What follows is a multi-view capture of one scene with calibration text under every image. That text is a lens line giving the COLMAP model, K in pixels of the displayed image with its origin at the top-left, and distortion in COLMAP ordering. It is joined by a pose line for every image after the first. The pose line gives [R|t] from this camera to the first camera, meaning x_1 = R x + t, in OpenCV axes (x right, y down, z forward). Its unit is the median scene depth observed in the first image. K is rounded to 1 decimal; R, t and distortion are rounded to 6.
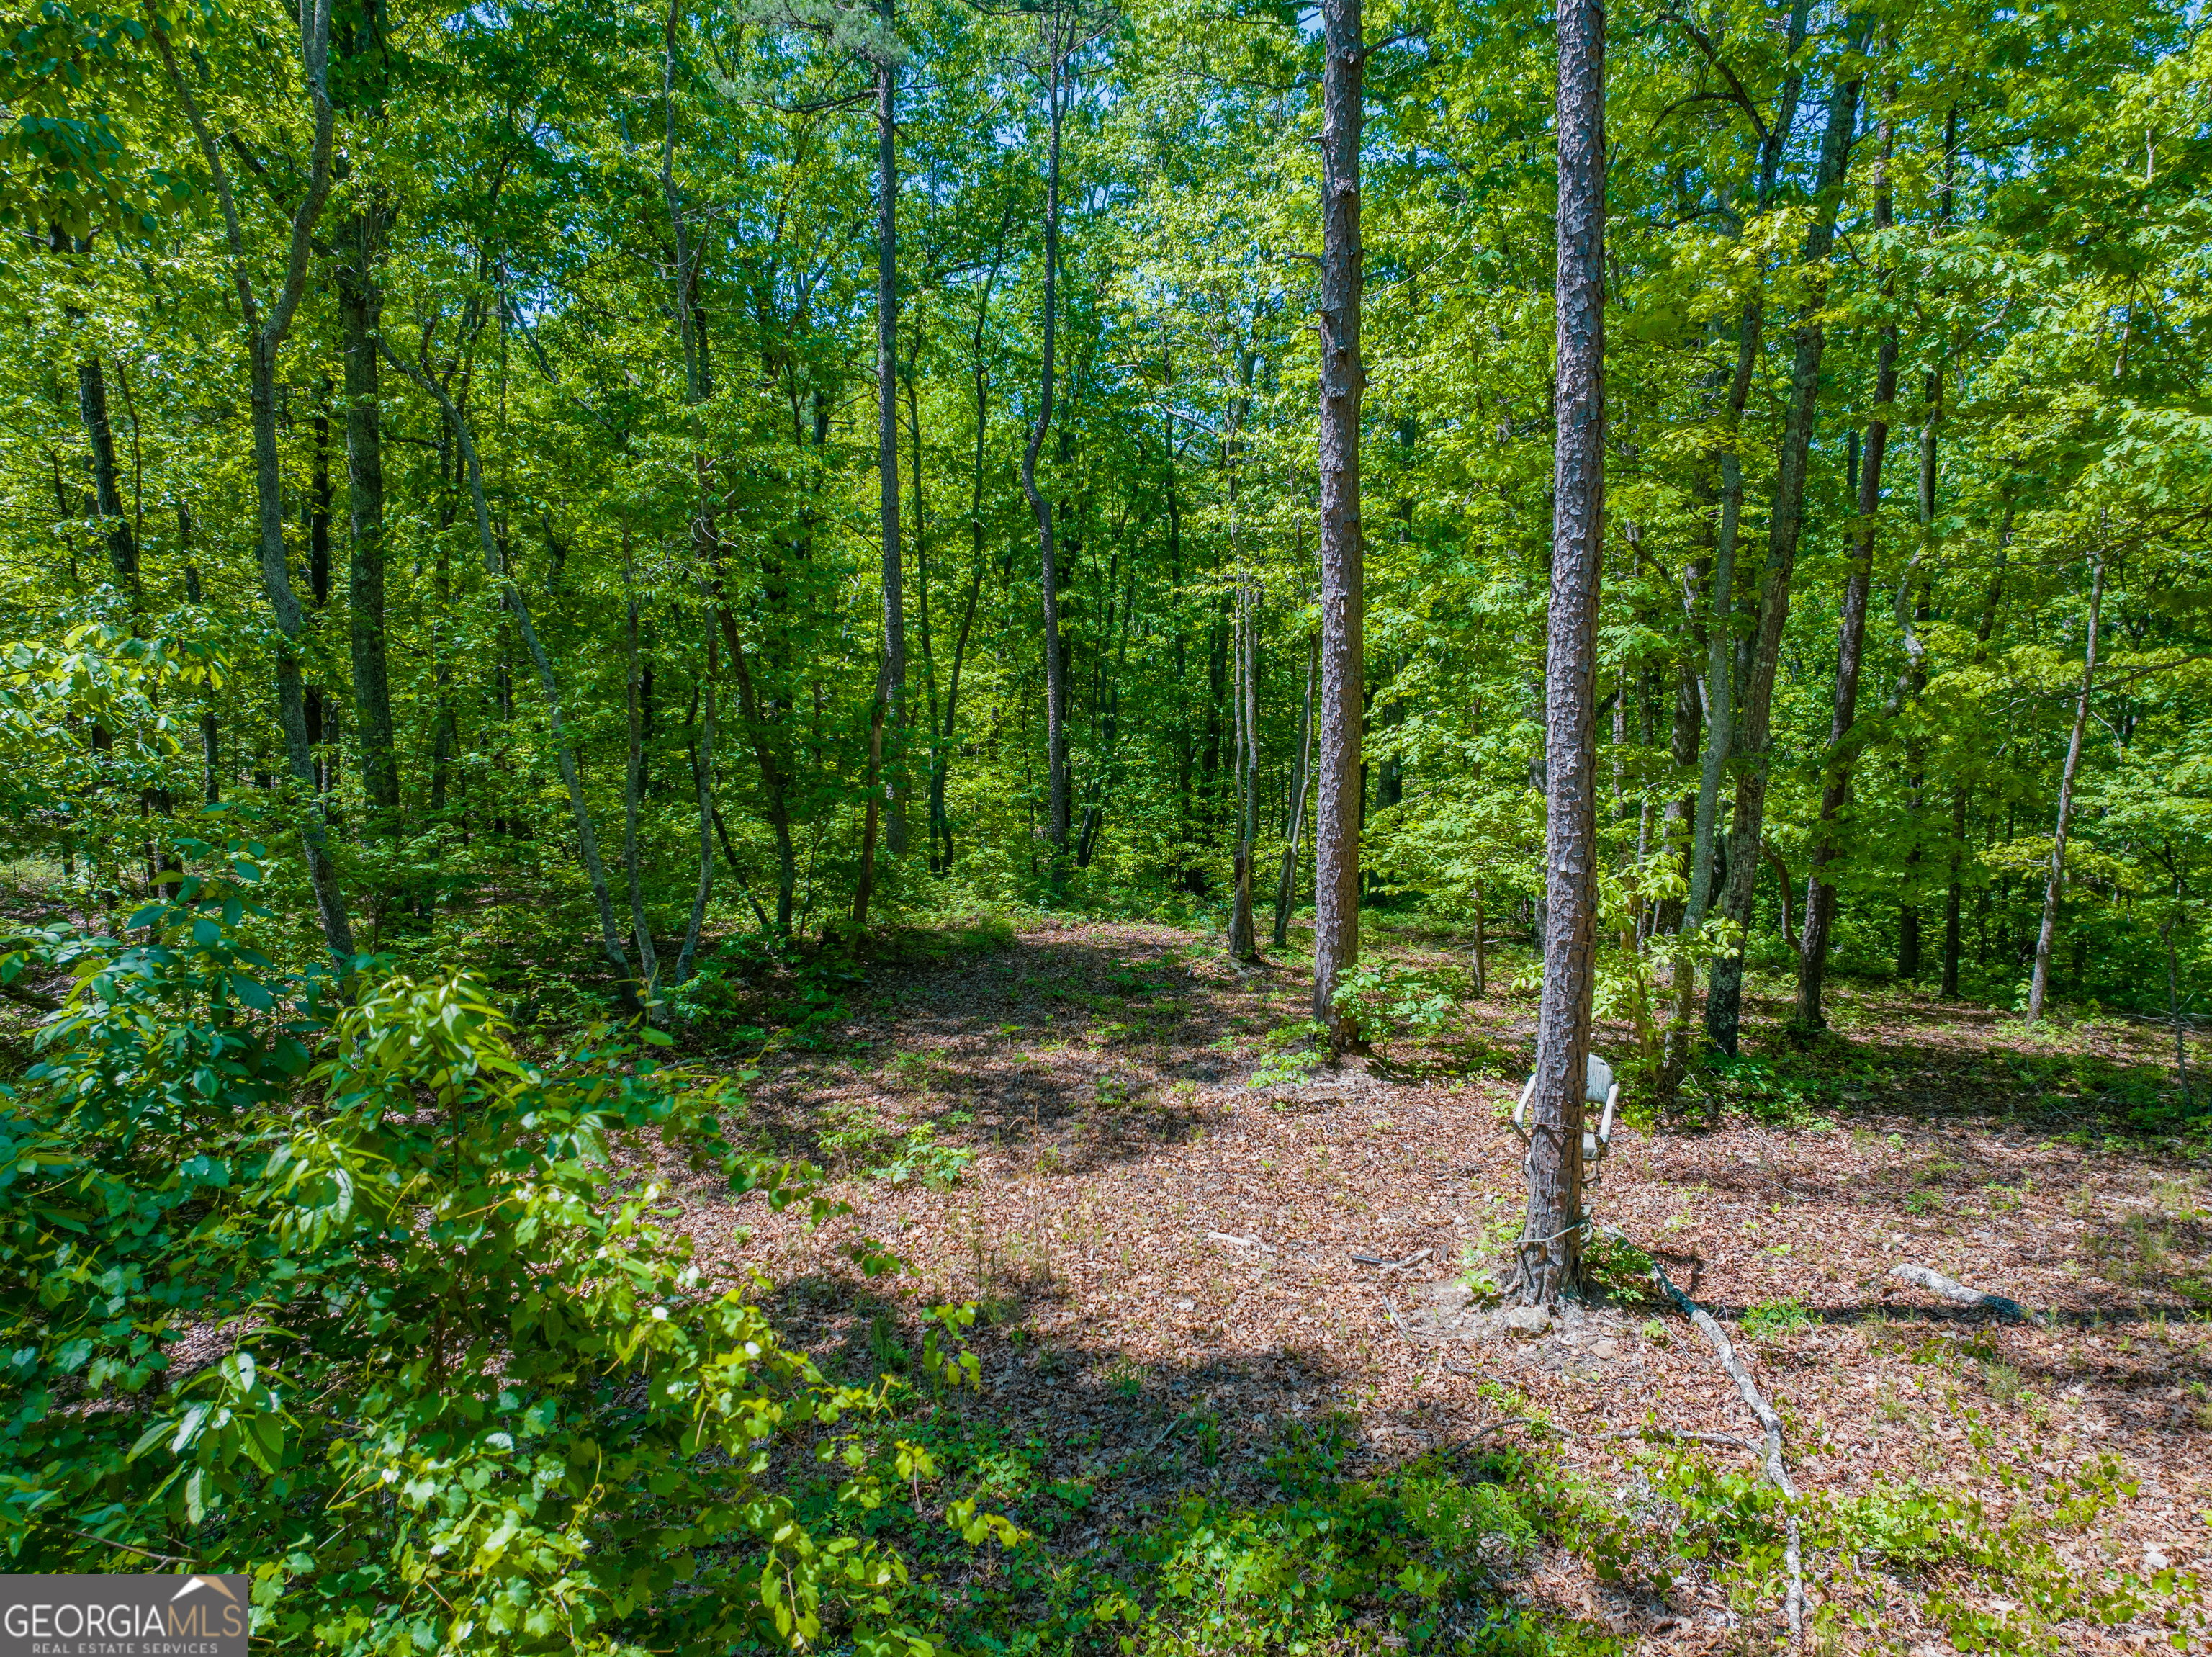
lens RADIAL K [[1561.1, 0, 1118.6], [0, 1561.1, 823.7], [0, 0, 1]] dist [-0.038000, 0.006665]
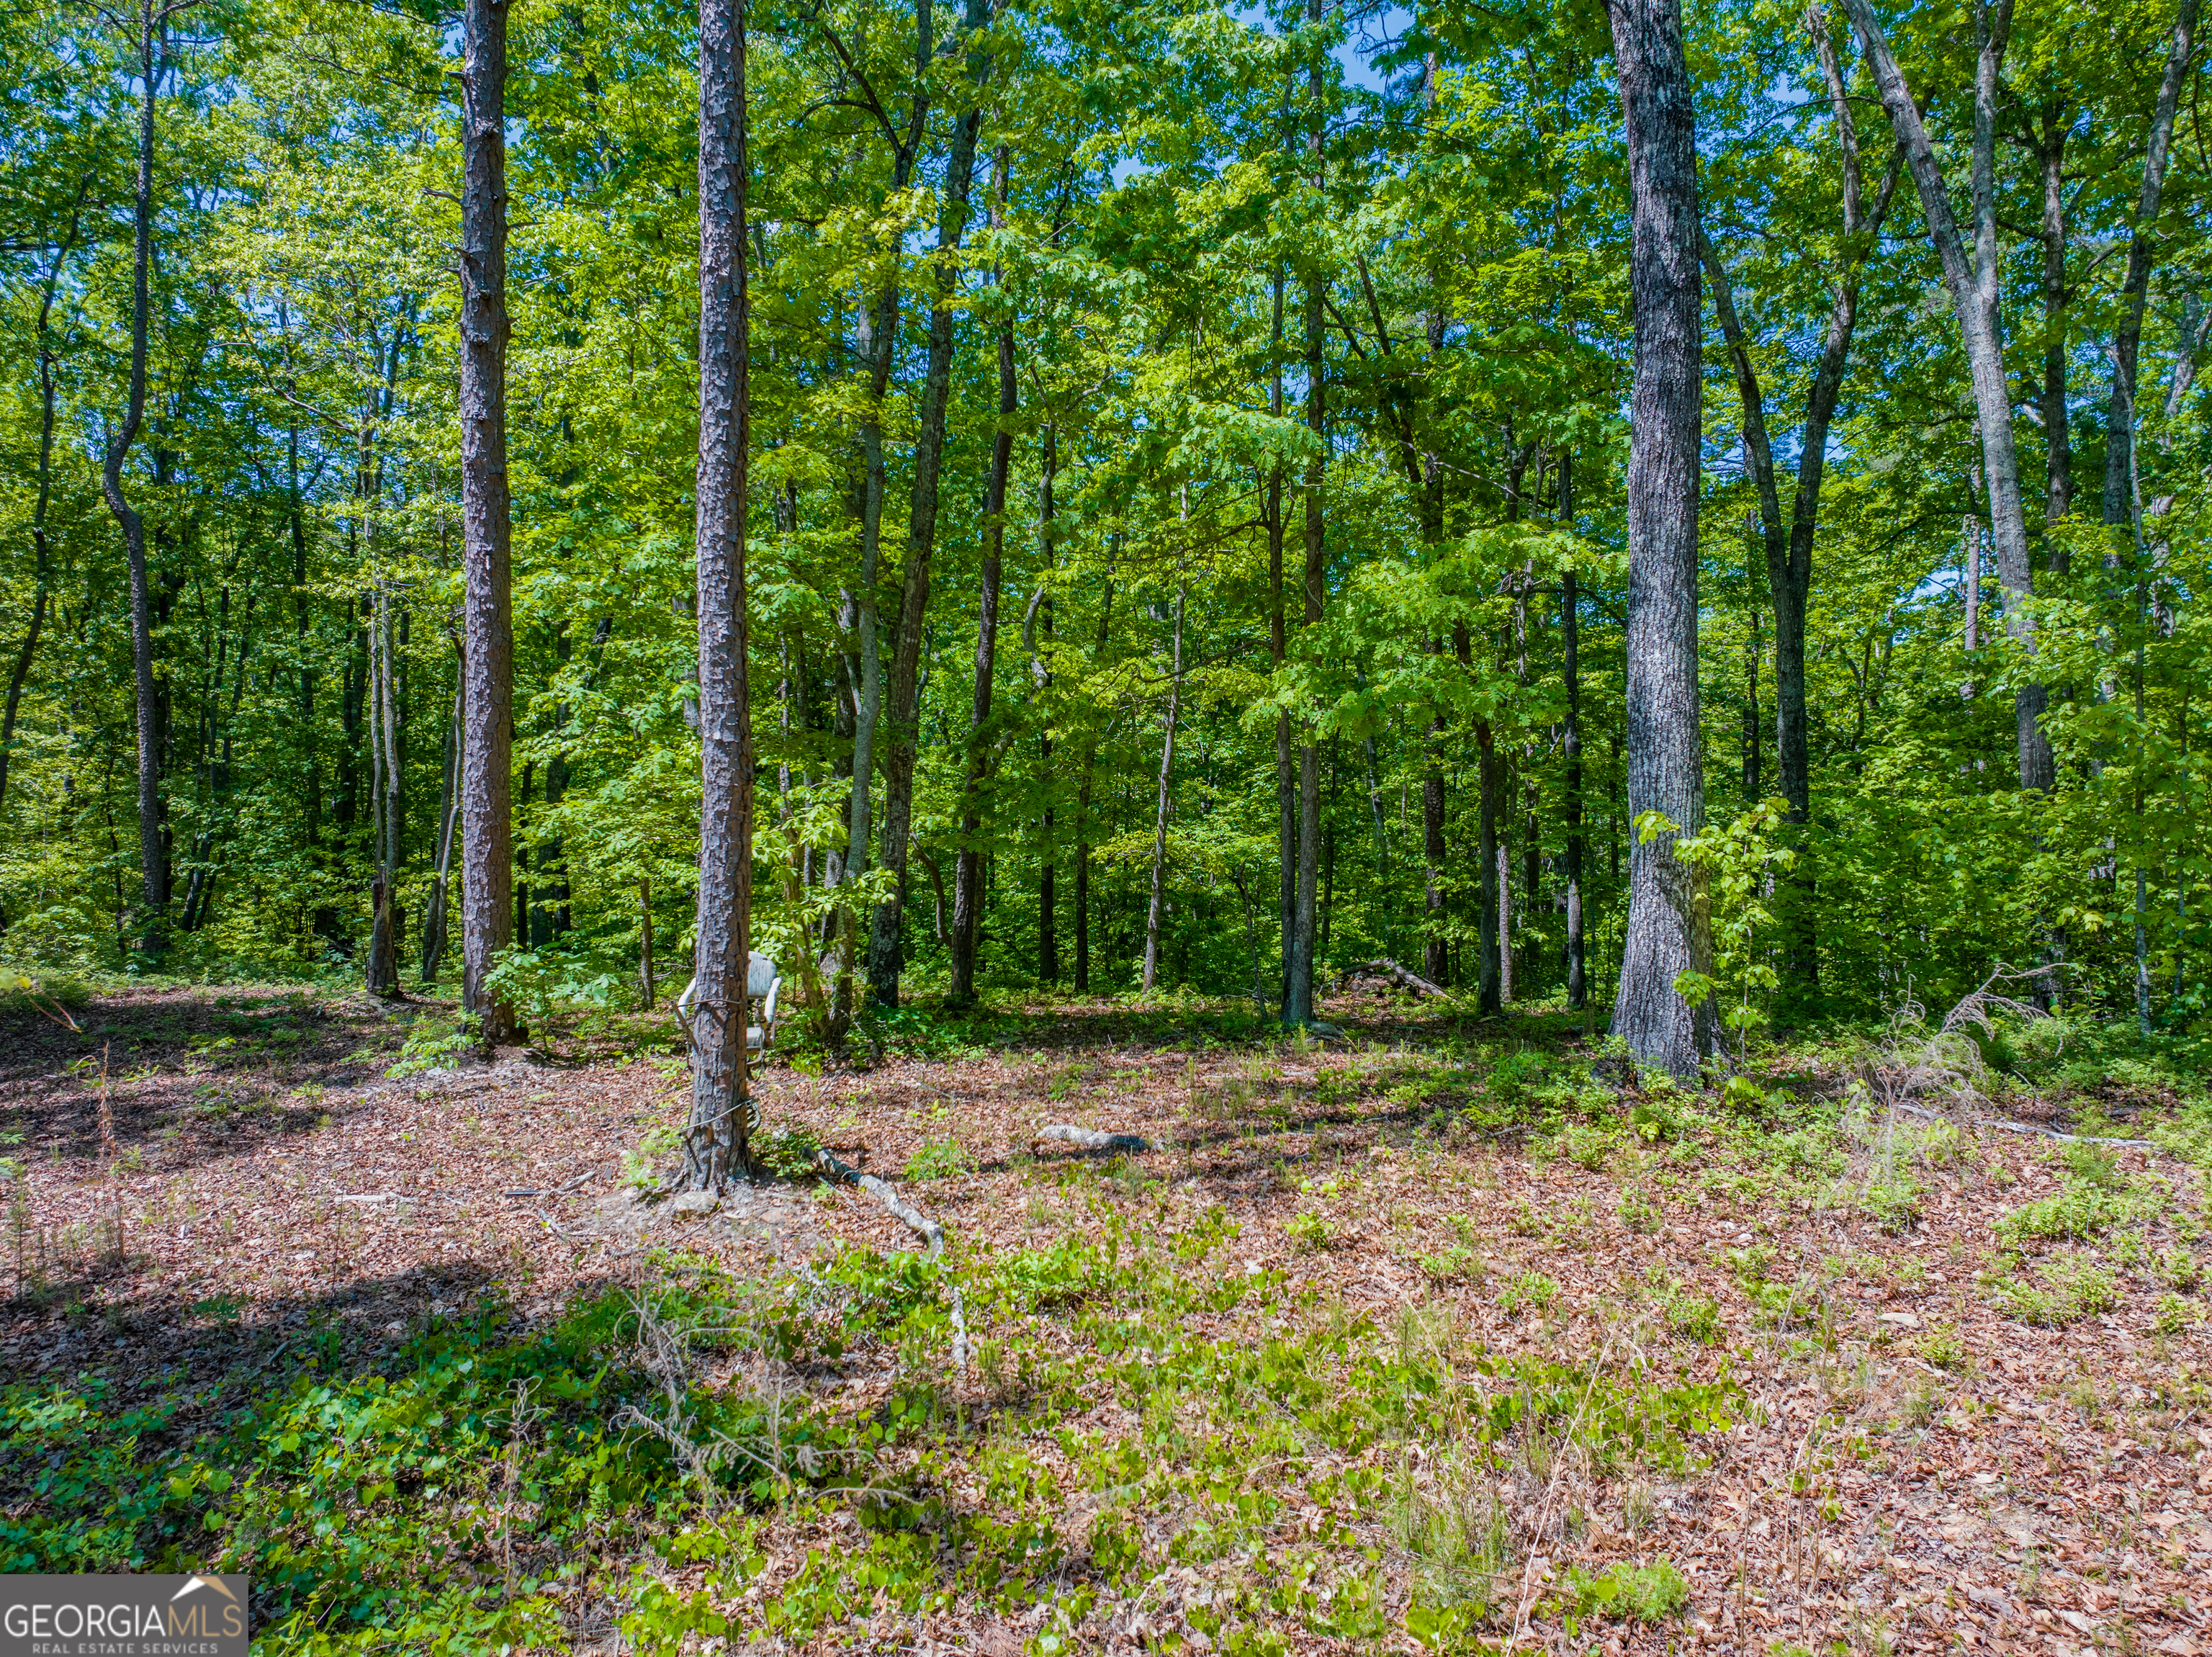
lens RADIAL K [[1561.1, 0, 1113.7], [0, 1561.1, 831.2], [0, 0, 1]] dist [-0.038000, 0.006665]
pose [[0.869670, -0.011779, 0.493493, 0.011171], [0.040210, 0.998083, -0.047038, 0.102870], [-0.491993, 0.060751, 0.868477, 0.014419]]
